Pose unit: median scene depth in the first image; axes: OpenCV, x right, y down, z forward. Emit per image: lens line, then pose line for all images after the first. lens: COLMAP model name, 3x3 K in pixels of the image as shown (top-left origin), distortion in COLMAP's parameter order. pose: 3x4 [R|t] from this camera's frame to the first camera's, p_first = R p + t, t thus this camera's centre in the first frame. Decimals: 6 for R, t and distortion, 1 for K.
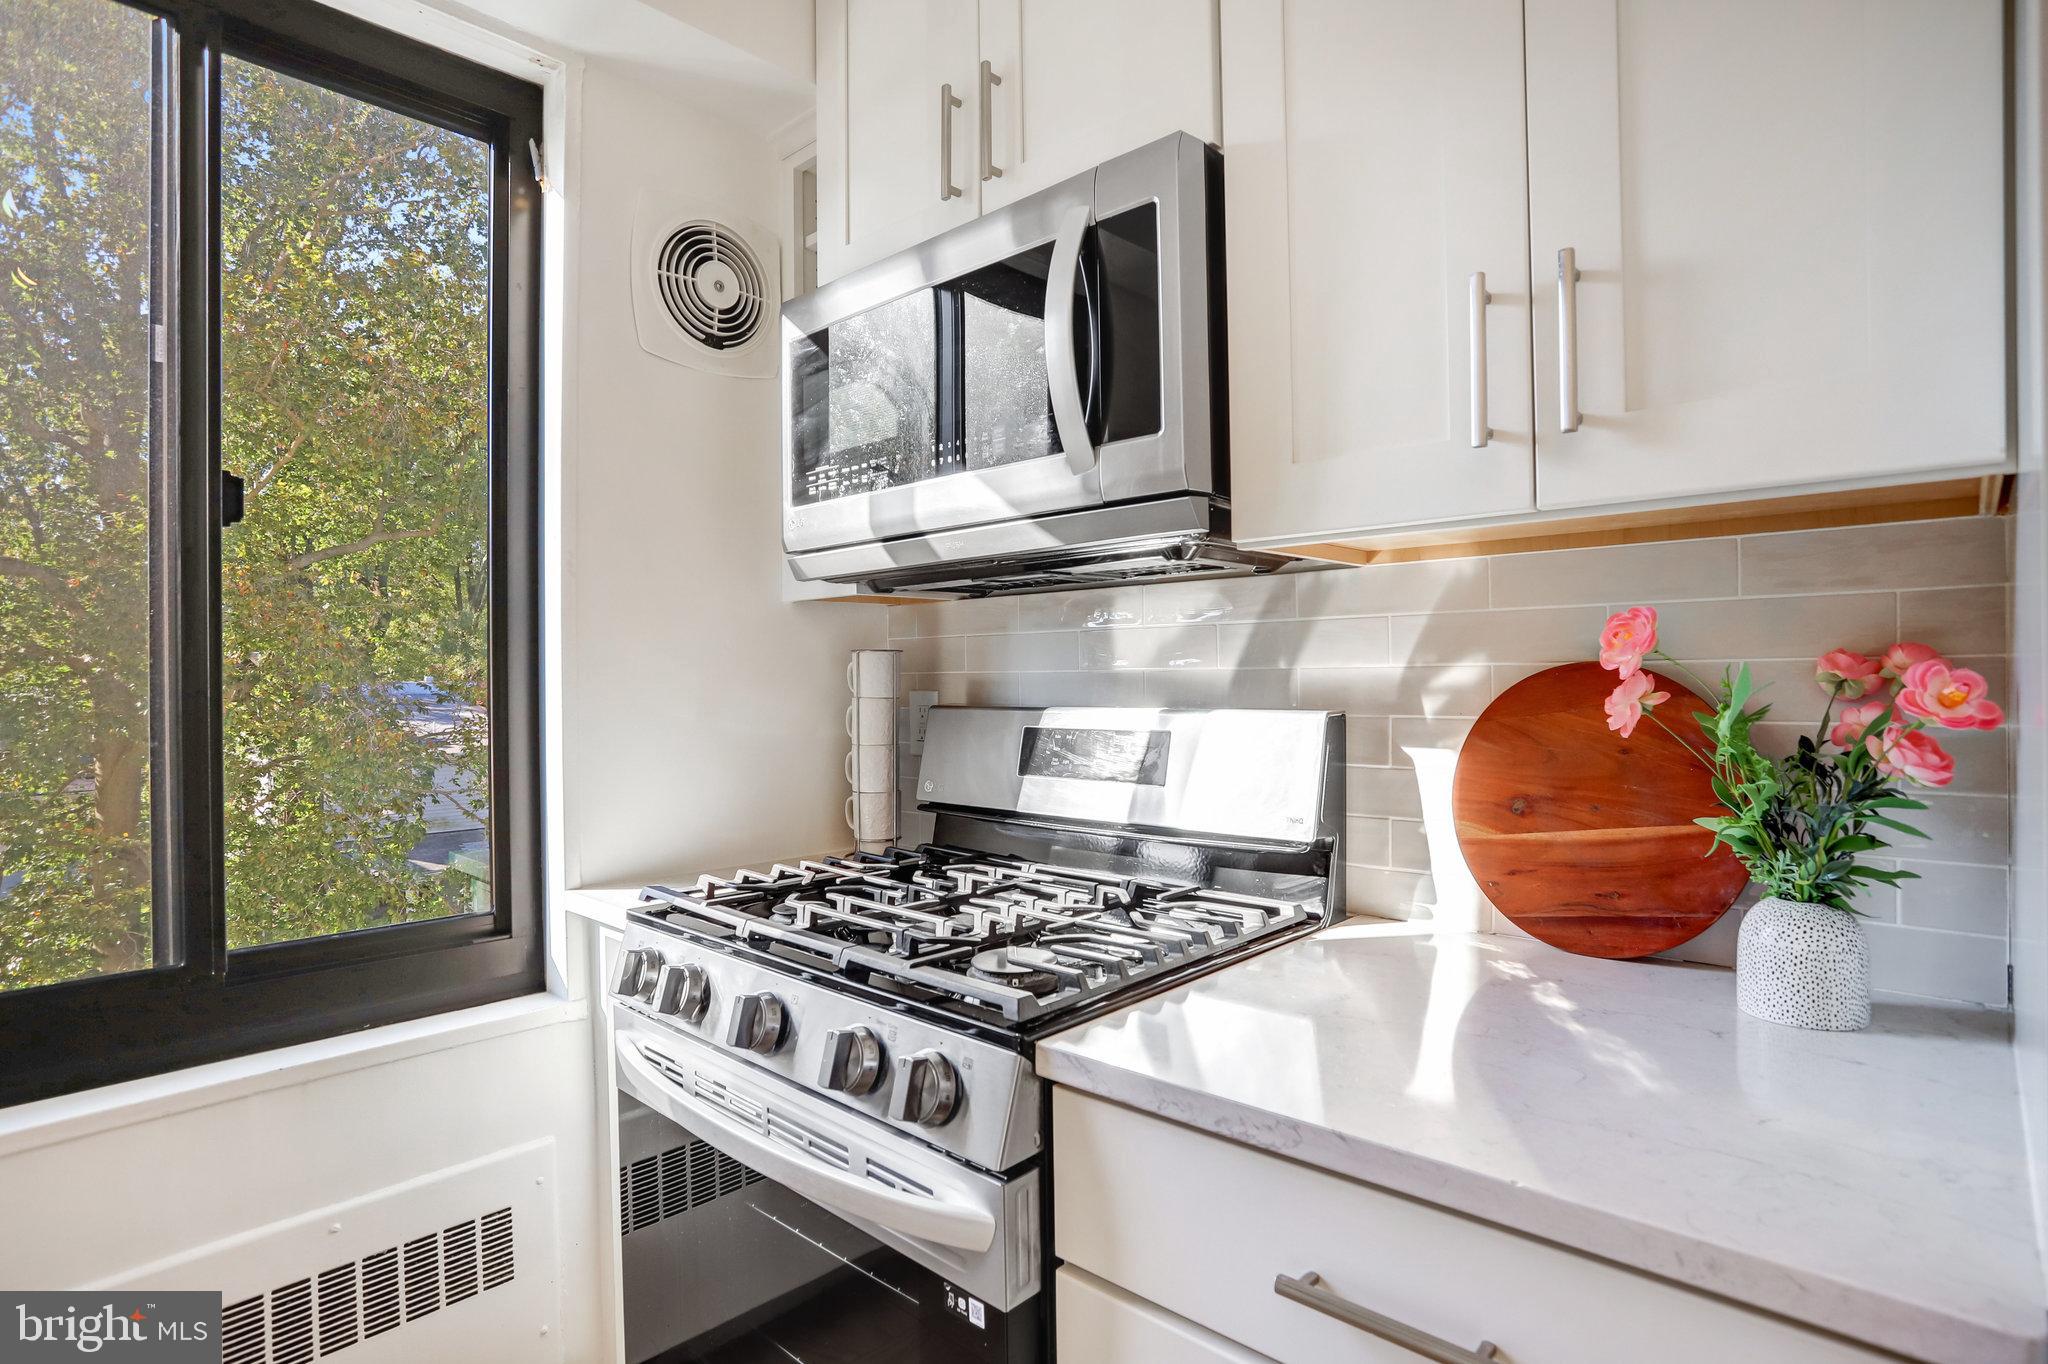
lens RADIAL K [[1008.7, 0, 993.0], [0, 1008.7, 681.1], [0, 0, 1]] dist [-0.057020, 0.028508]
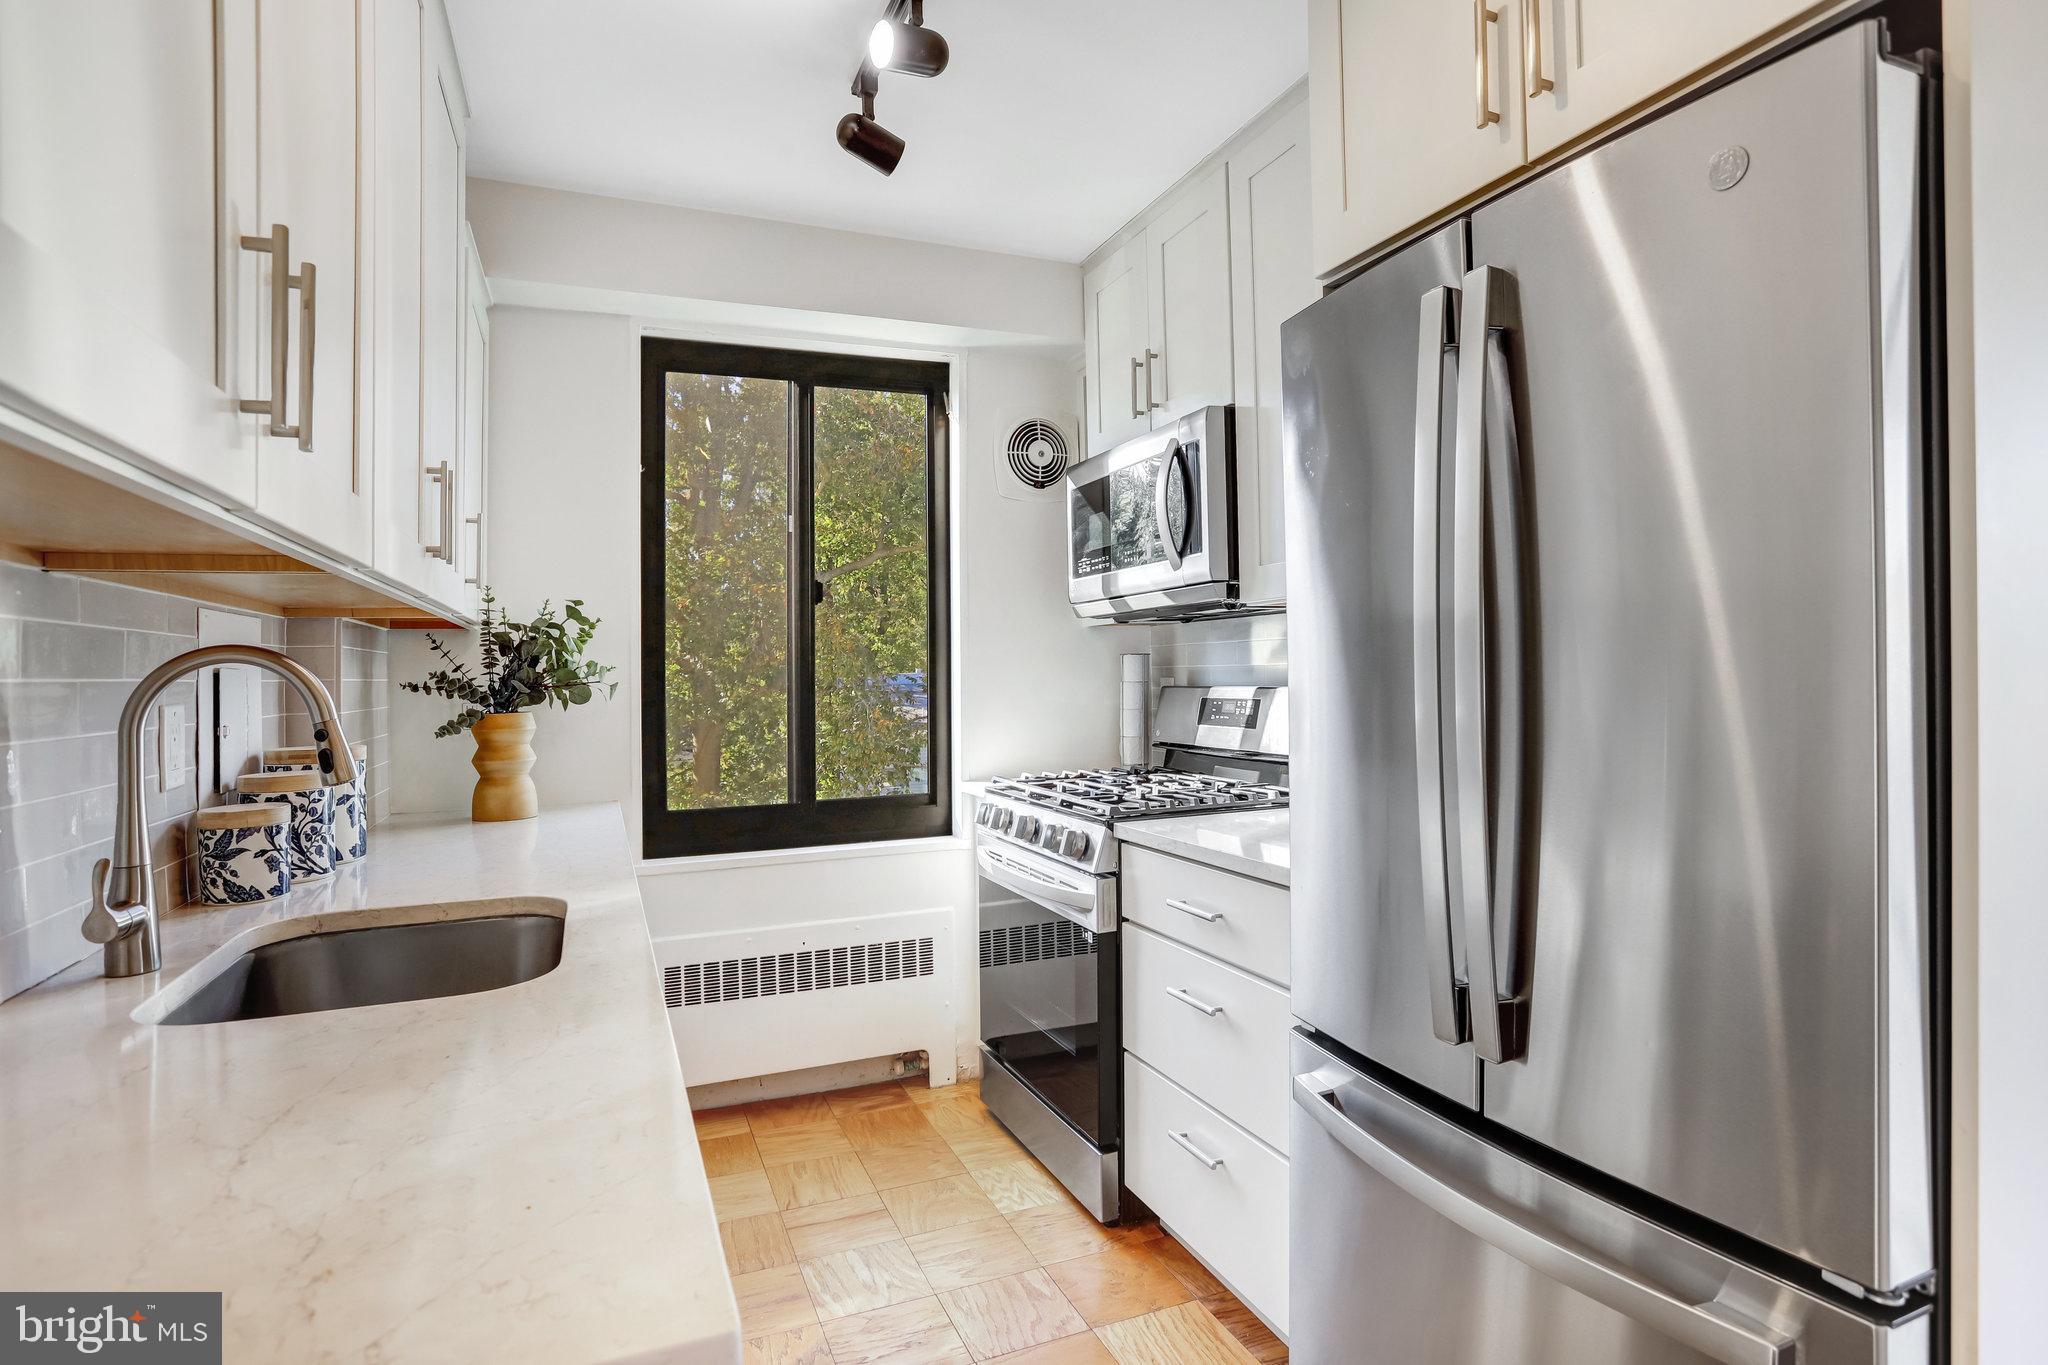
lens RADIAL K [[1062.2, 0, 1035.2], [0, 1062.2, 664.6], [0, 0, 1]] dist [-0.085107, 0.034905]
pose [[0.916562, -0.008040, -0.399812, 0.525279], [0.004946, 0.999949, -0.008771, 0.001622], [0.399863, 0.006061, 0.916555, -0.829848]]
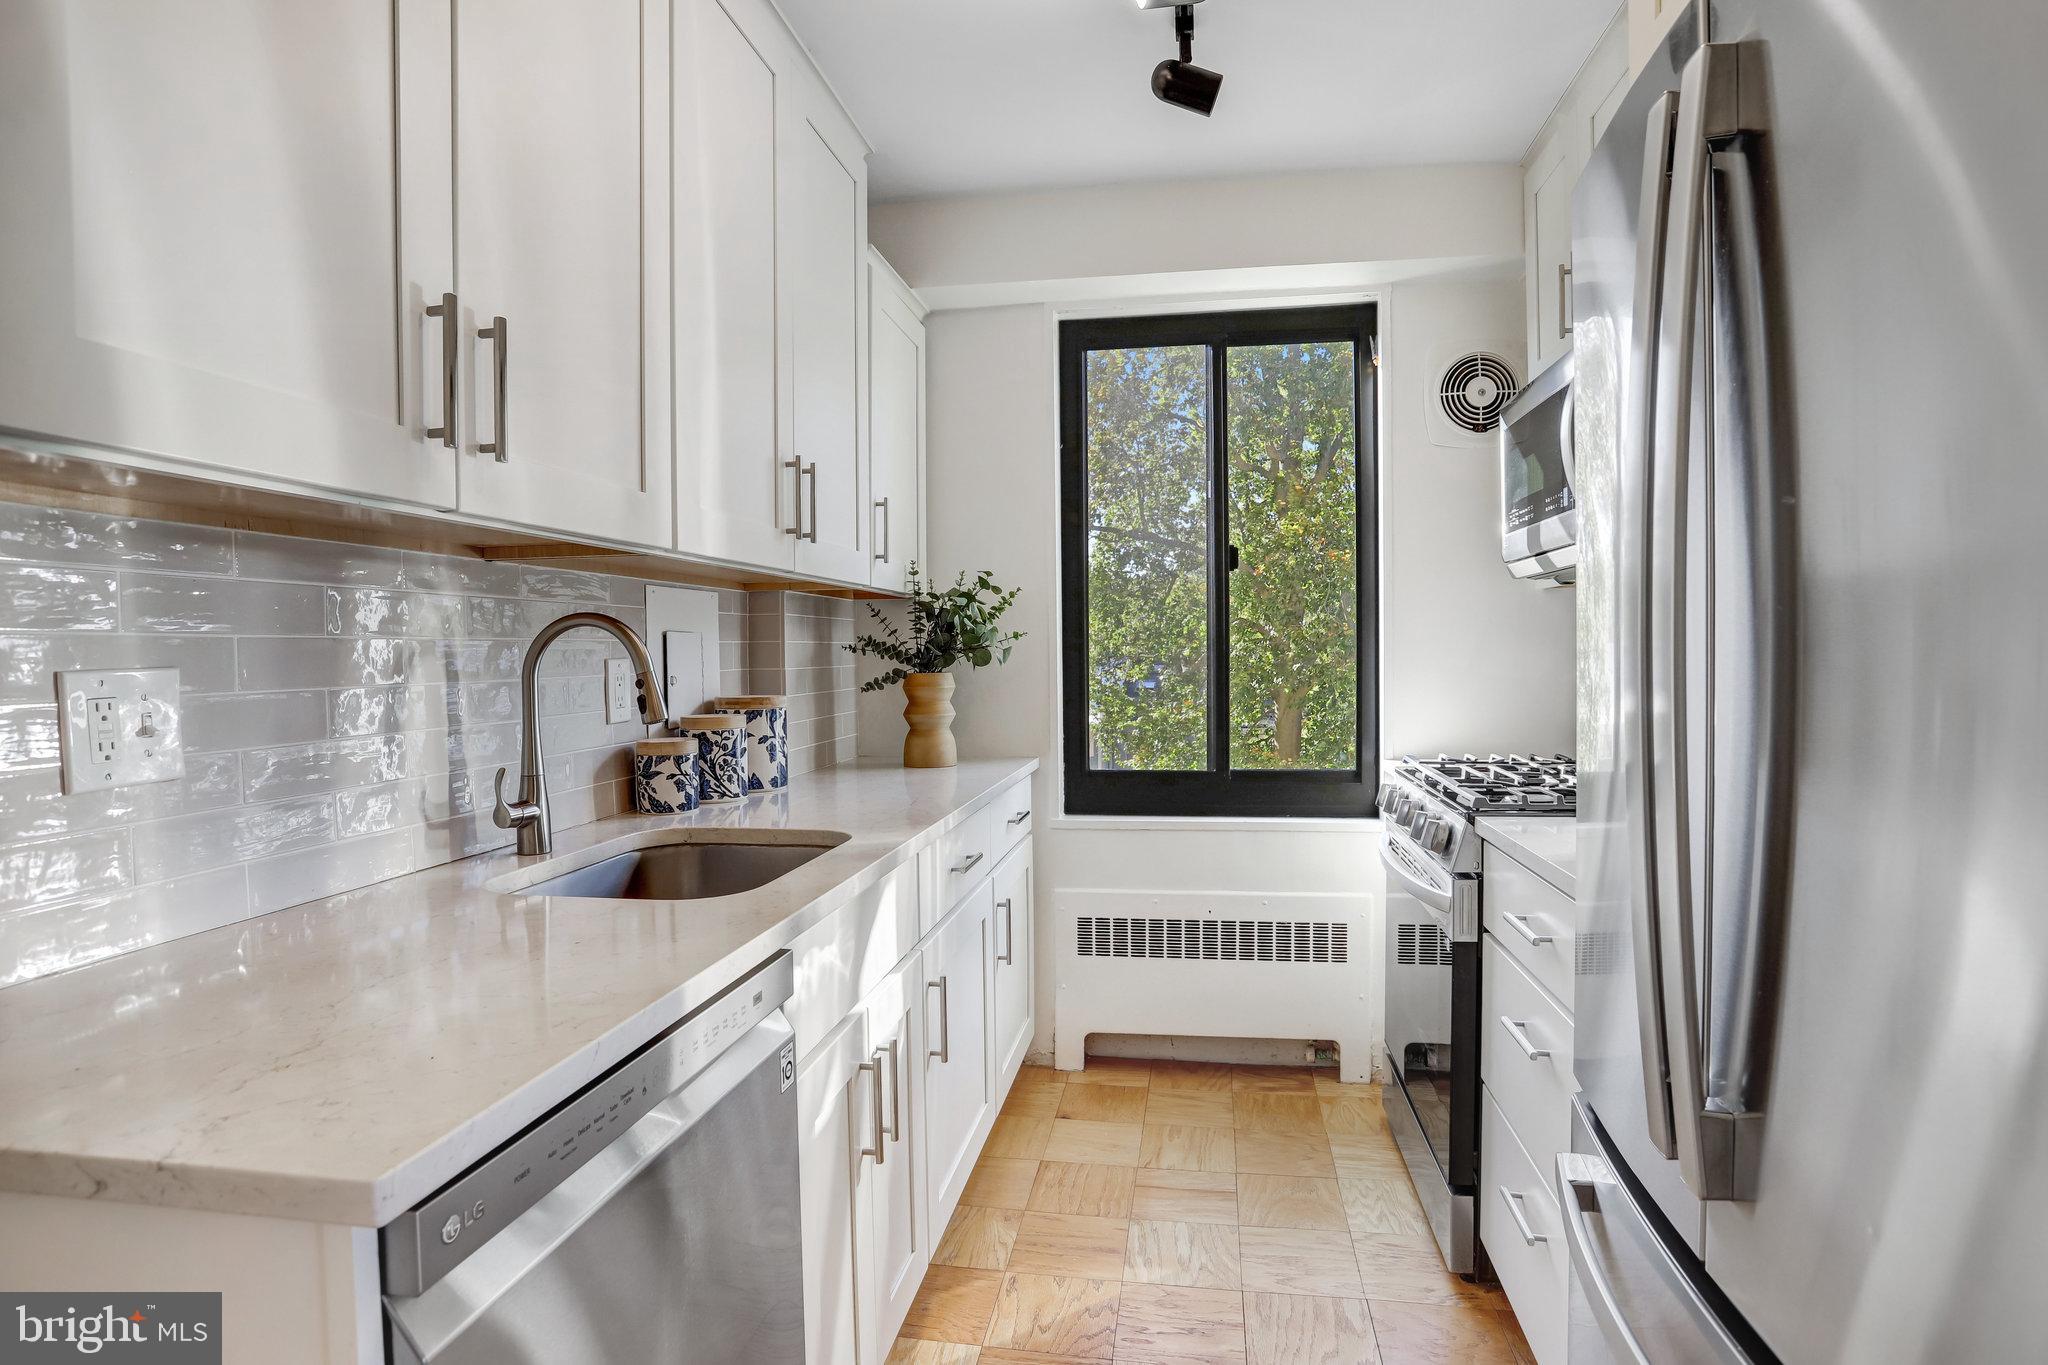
lens RADIAL K [[1062.2, 0, 1035.2], [0, 1062.2, 664.6], [0, 0, 1]] dist [-0.085107, 0.034905]
pose [[0.555143, 0.019219, -0.831533, 0.780060], [-0.004854, 0.999791, 0.019868, 0.006052], [0.831741, -0.006993, 0.555120, -0.556380]]
